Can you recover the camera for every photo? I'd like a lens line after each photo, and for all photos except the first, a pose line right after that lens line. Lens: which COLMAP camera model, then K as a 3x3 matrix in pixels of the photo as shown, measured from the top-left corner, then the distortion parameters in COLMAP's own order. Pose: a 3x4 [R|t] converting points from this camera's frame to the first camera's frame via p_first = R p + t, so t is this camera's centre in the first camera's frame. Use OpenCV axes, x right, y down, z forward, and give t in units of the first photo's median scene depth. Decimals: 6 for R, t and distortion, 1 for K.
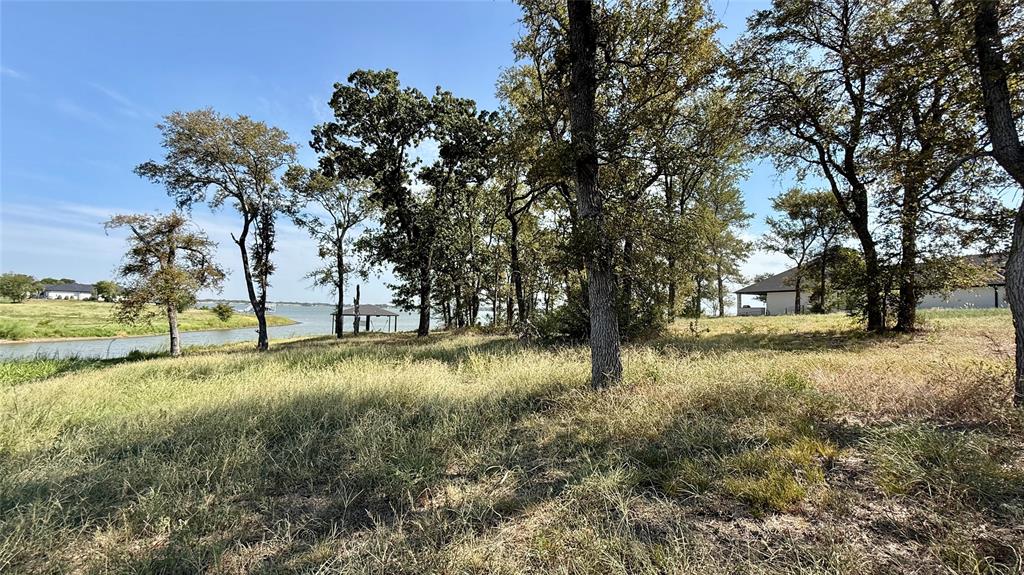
lens RADIAL K [[401.9, 0, 512.0], [0, 401.9, 287.5], [0, 0, 1]] dist [0.000644, -0.000160]
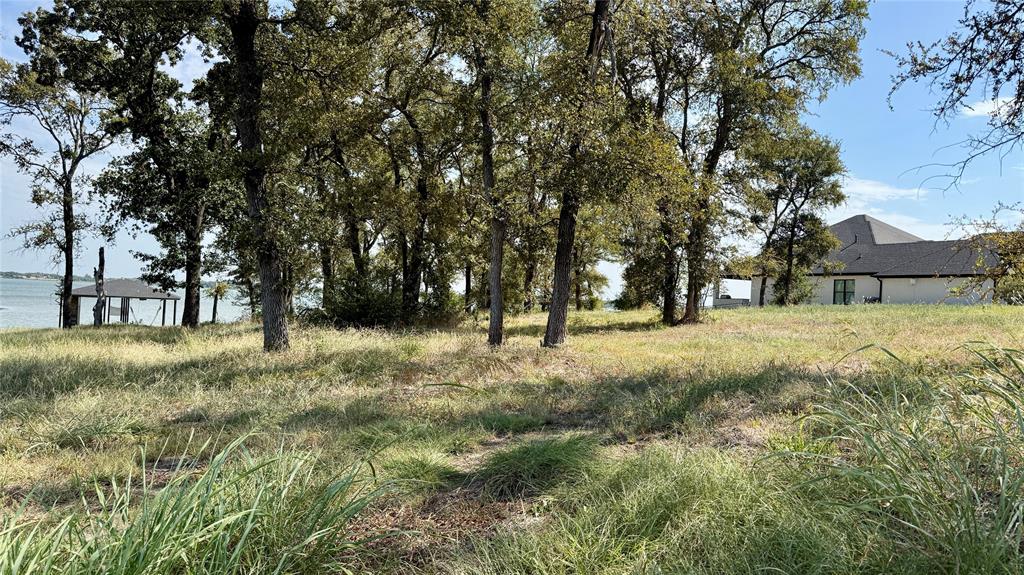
lens RADIAL K [[746.8, 0, 512.0], [0, 746.8, 287.5], [0, 0, 1]] dist [0.004795, -0.000238]
pose [[0.992994, 0.024059, 0.115689, 0.137769], [-0.029222, 0.998642, 0.043142, -0.016030], [-0.114494, -0.046220, 0.992348, -0.264358]]
